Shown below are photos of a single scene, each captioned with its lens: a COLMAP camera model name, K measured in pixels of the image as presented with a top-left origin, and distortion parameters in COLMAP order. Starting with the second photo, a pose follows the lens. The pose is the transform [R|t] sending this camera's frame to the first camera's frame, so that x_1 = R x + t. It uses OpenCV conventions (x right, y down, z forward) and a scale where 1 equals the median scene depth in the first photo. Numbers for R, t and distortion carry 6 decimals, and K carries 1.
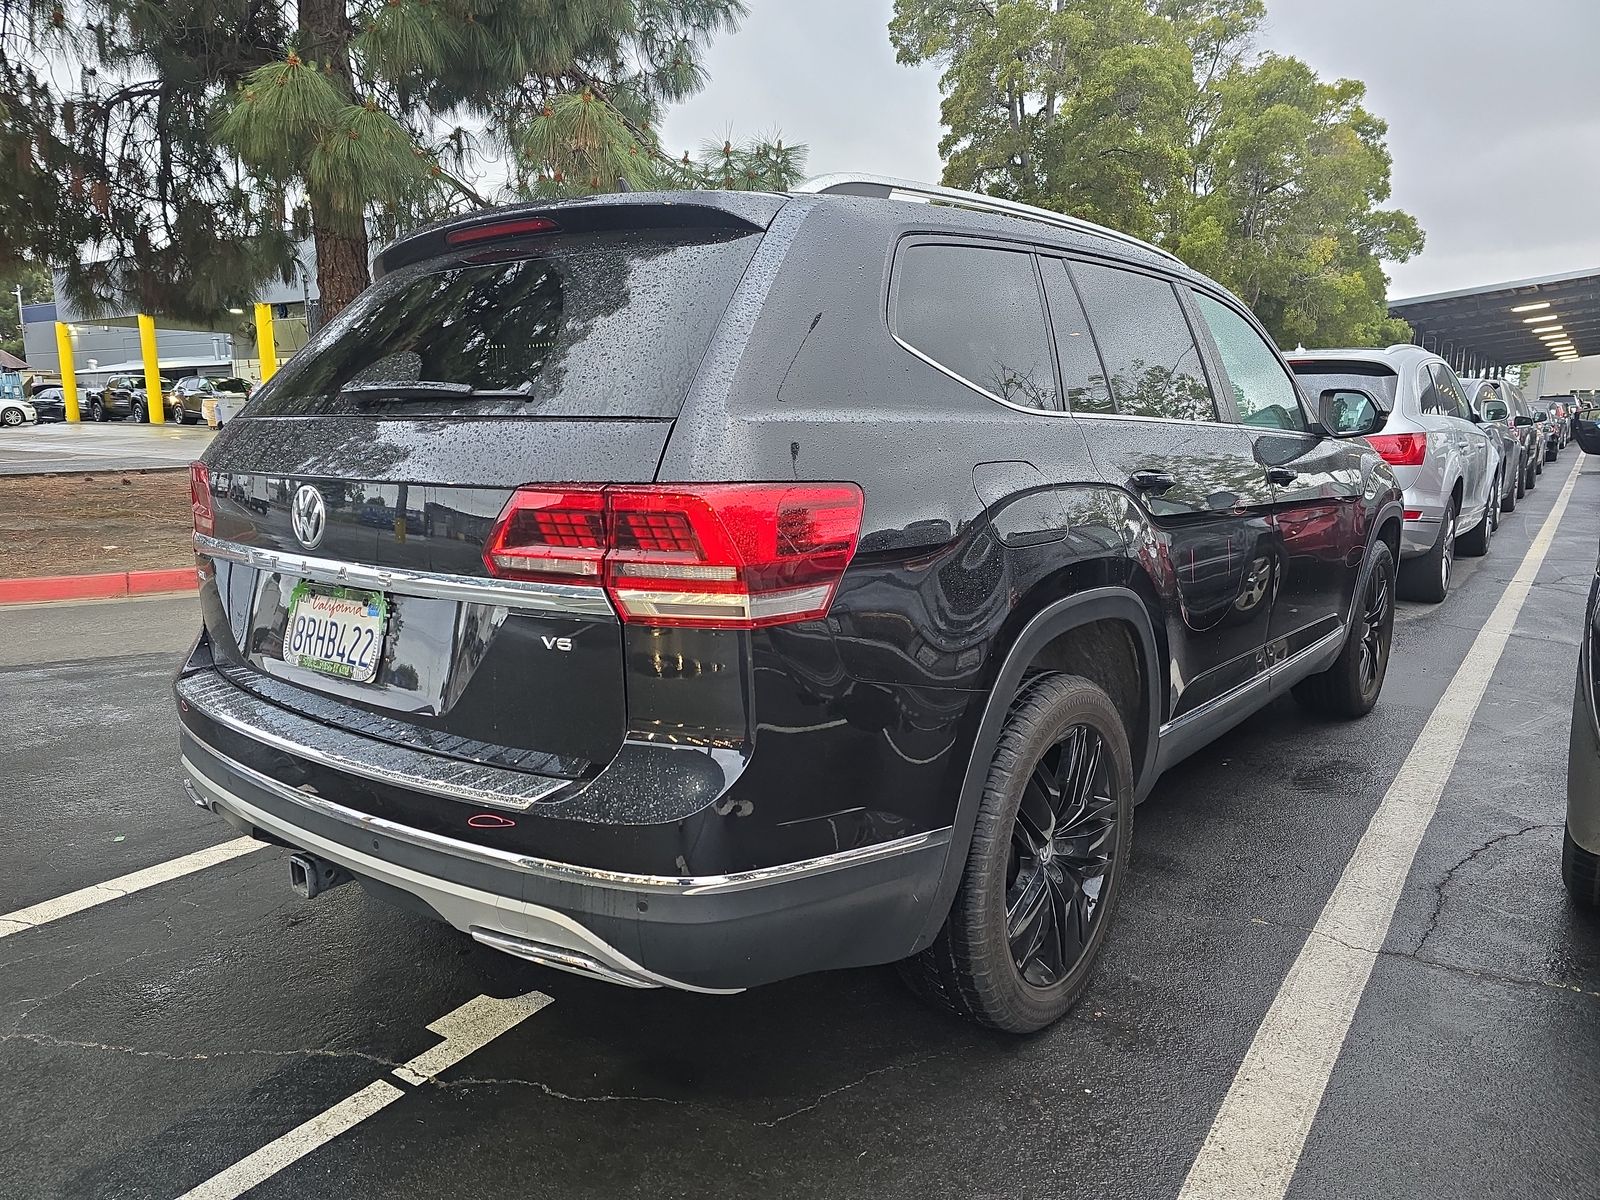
lens RADIAL K [[1094.4, 0, 800.0], [0, 1094.4, 600.0], [0, 0, 1]] dist [0.091270, -0.068584]
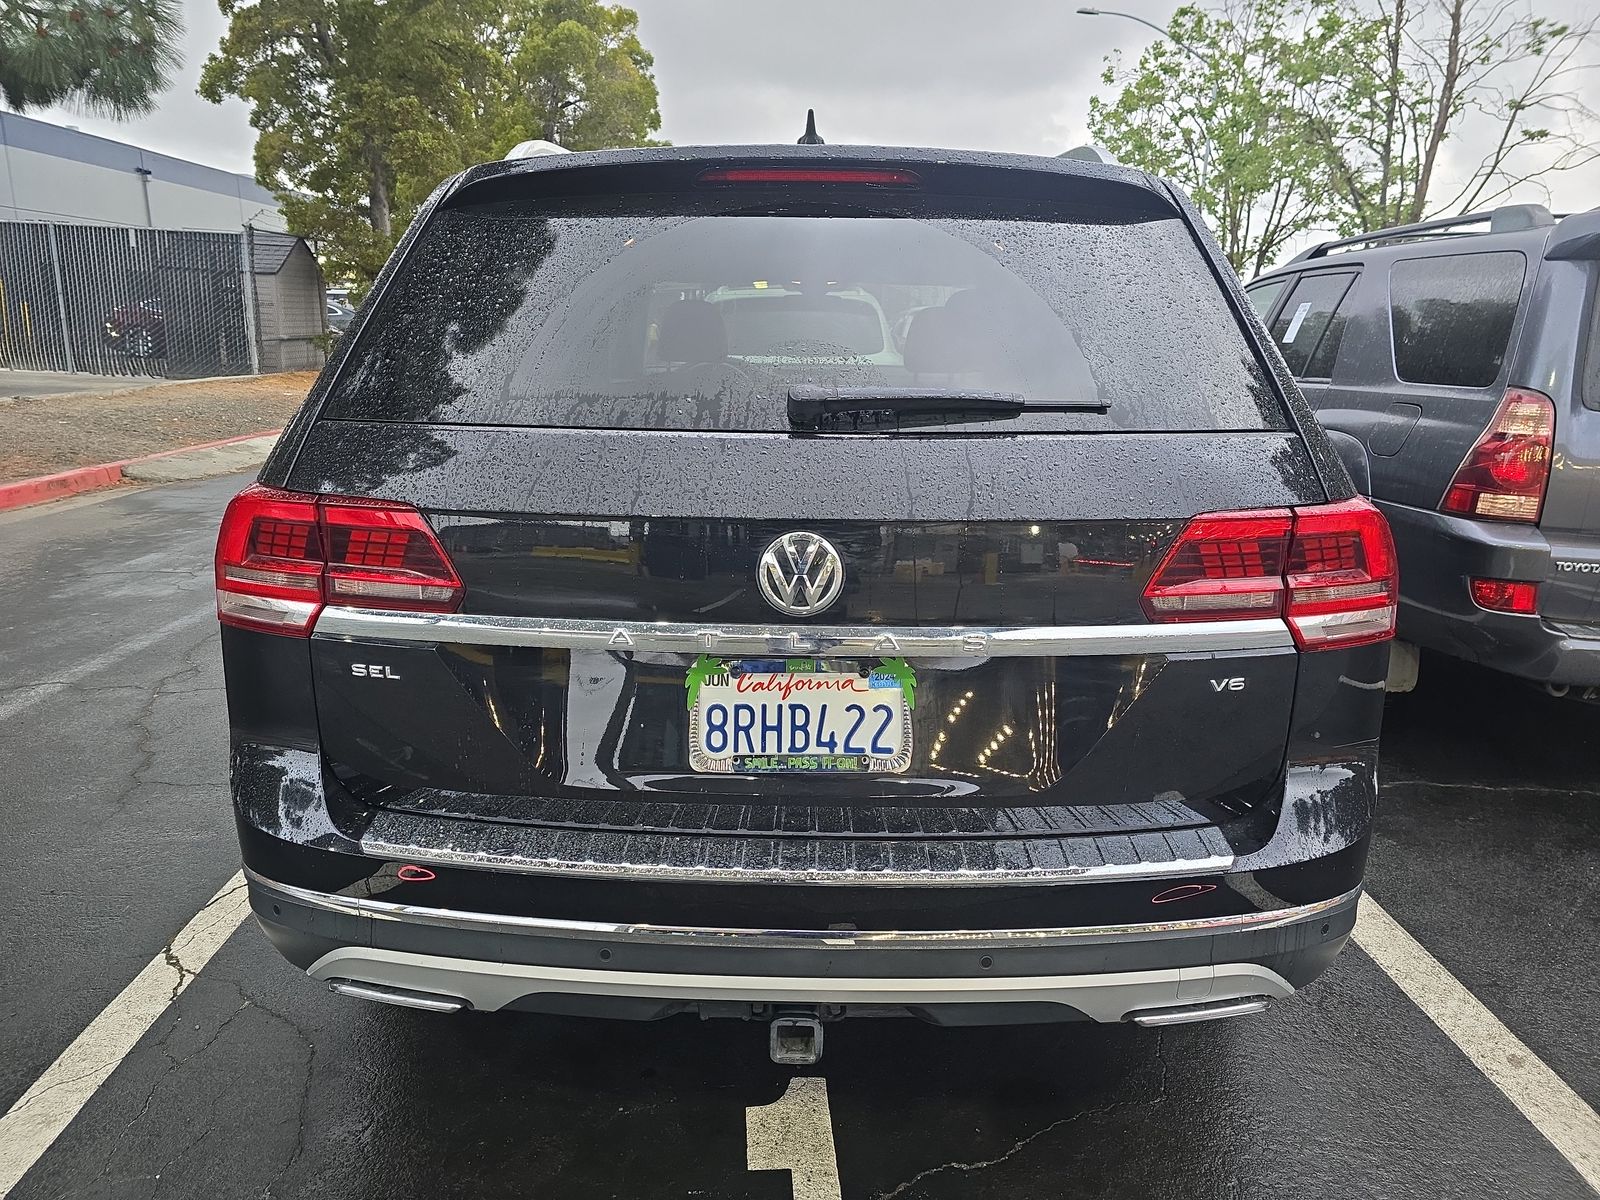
lens RADIAL K [[1094.4, 0, 800.0], [0, 1094.4, 600.0], [0, 0, 1]] dist [0.091270, -0.068584]
pose [[0.798755, -0.140055, 0.585129, -0.862047], [0.091785, 0.989511, 0.111552, -0.138017], [-0.594615, -0.035396, 0.803231, 0.393550]]
